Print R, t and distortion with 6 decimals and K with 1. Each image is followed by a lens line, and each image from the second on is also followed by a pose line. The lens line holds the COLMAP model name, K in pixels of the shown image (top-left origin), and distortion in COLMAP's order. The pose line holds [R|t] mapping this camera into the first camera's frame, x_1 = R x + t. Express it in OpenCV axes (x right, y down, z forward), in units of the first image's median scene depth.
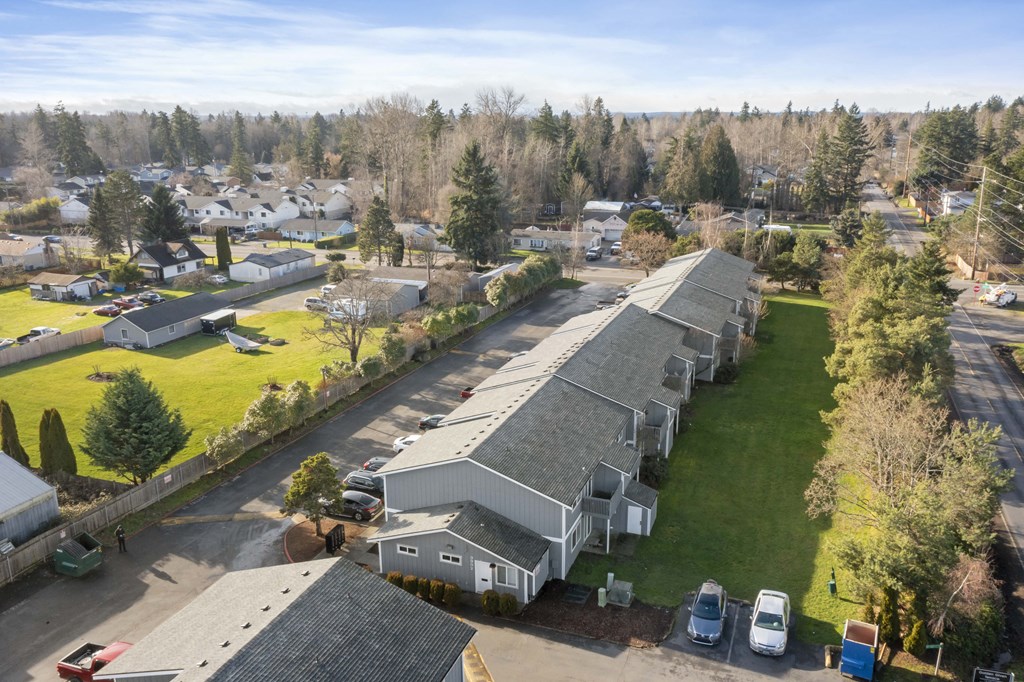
lens RADIAL K [[819.3, 0, 514.8], [0, 819.3, 342.0], [0, 0, 1]] dist [0.005609, 0.005534]
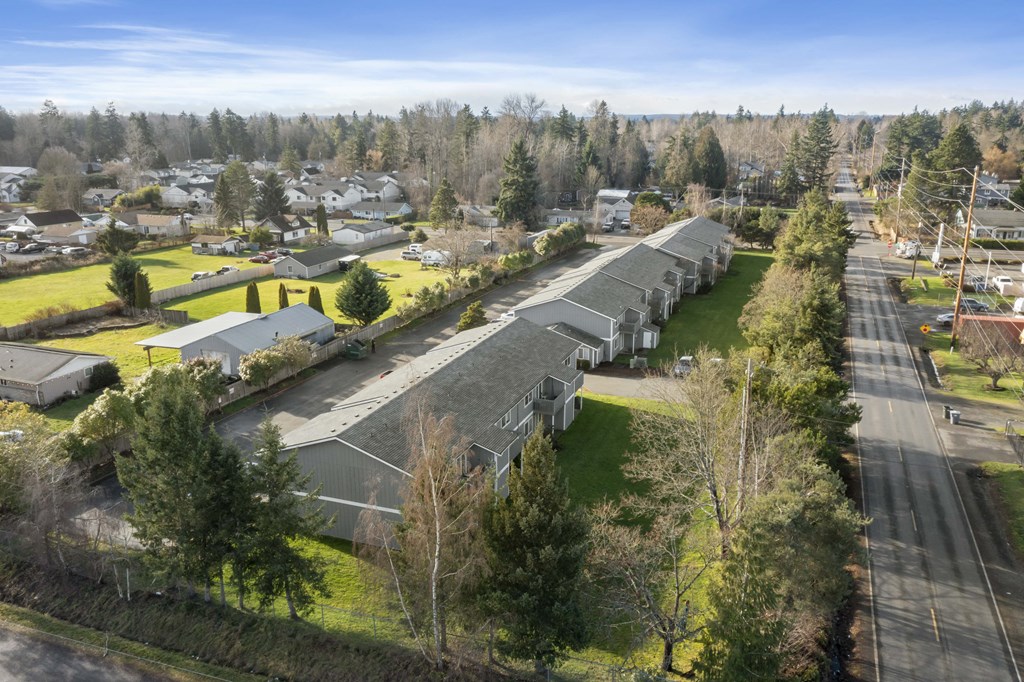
lens RADIAL K [[819.3, 0, 514.8], [0, 819.3, 342.0], [0, 0, 1]] dist [0.005609, 0.005534]
pose [[0.999995, 0.002827, 0.001423, -0.043933], [-0.002824, 0.999994, -0.001834, 0.064746], [-0.001428, 0.001830, 0.999997, -0.239340]]
